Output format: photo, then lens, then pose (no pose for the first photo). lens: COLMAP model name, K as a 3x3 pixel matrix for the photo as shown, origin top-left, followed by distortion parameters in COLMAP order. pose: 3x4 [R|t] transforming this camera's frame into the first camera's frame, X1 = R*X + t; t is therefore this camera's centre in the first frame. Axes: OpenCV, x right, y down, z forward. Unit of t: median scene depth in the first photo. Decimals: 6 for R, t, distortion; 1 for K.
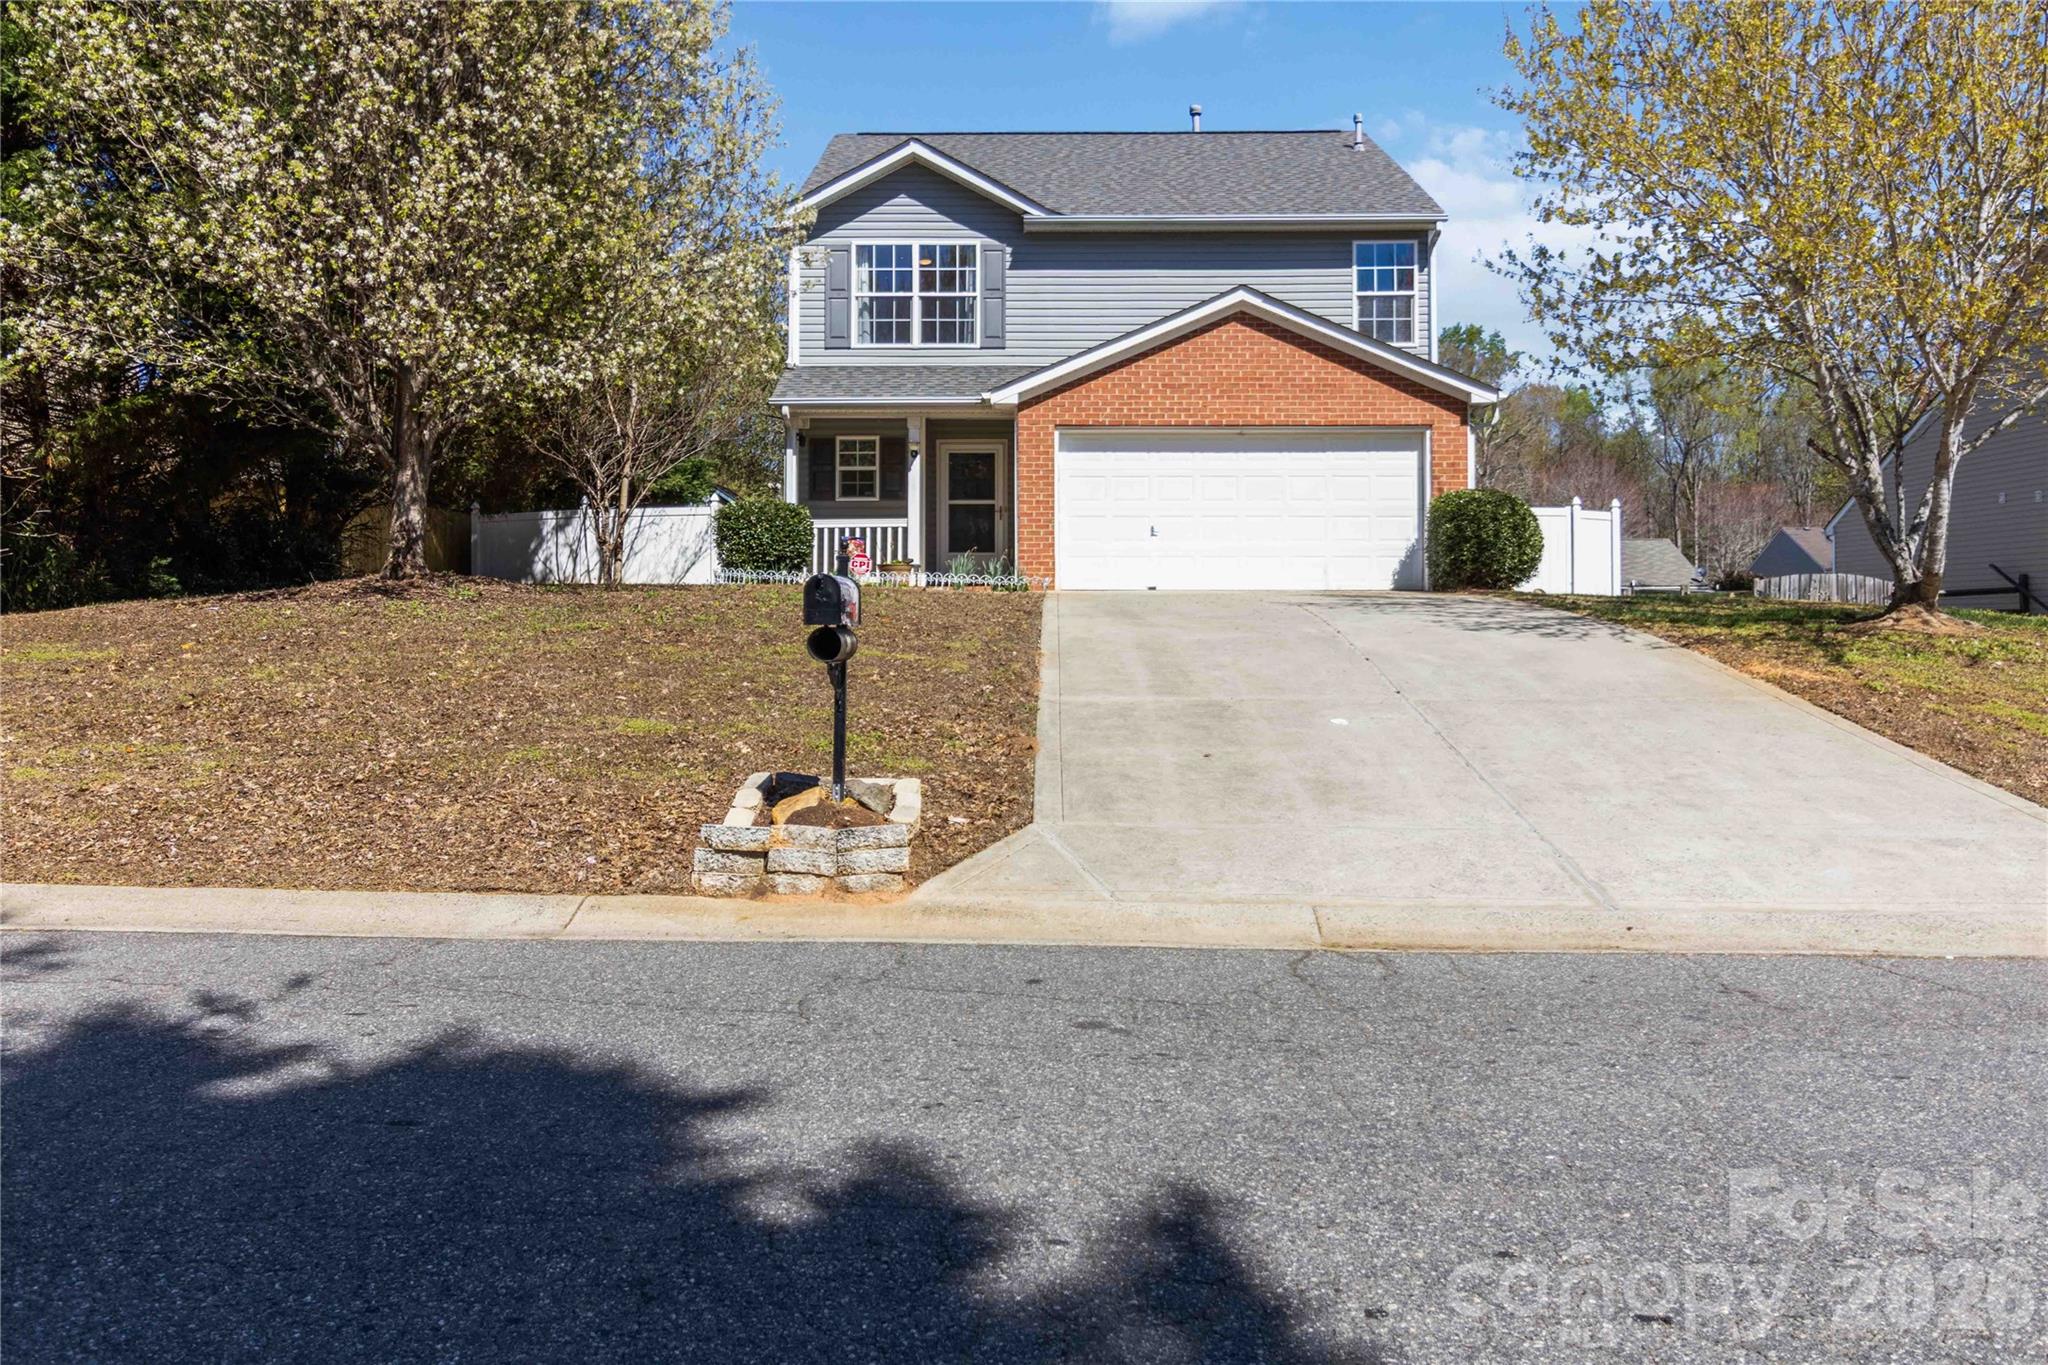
lens RADIAL K [[1685.3, 0, 1022.5], [0, 1685.3, 673.1], [0, 0, 1]] dist [0.002498, 0.008103]
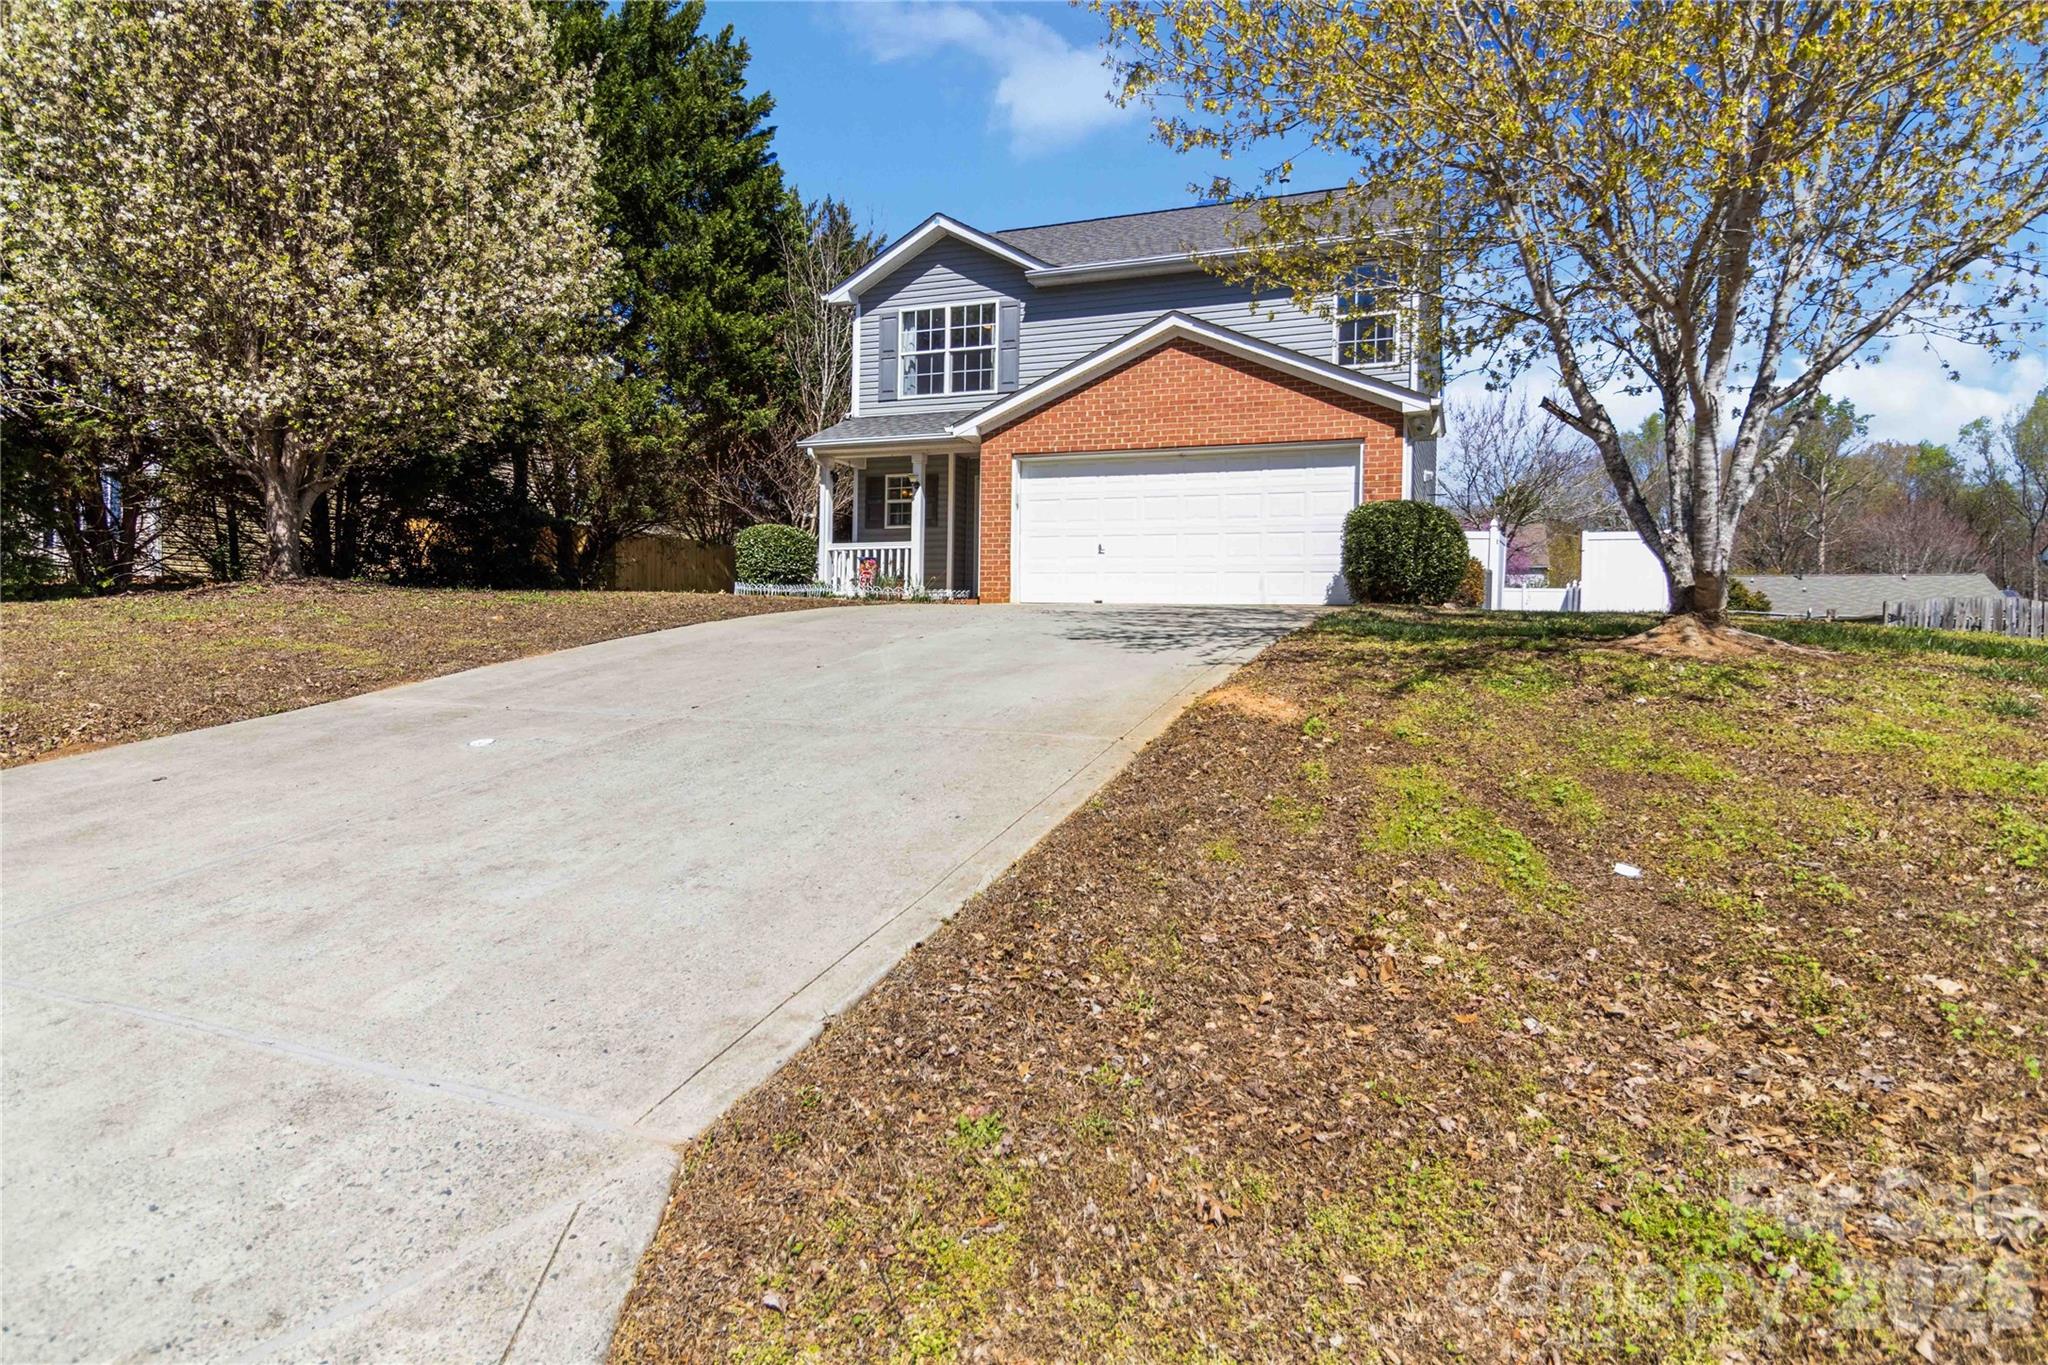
lens RADIAL K [[1144.3, 0, 1024.9], [0, 1144.3, 693.6], [0, 0, 1]] dist [0.005553, -0.000040]
pose [[0.929144, 0.035333, -0.368027, 0.291686], [-0.028736, 0.999313, 0.023393, -0.006887], [0.368601, -0.011160, 0.929521, 0.282720]]
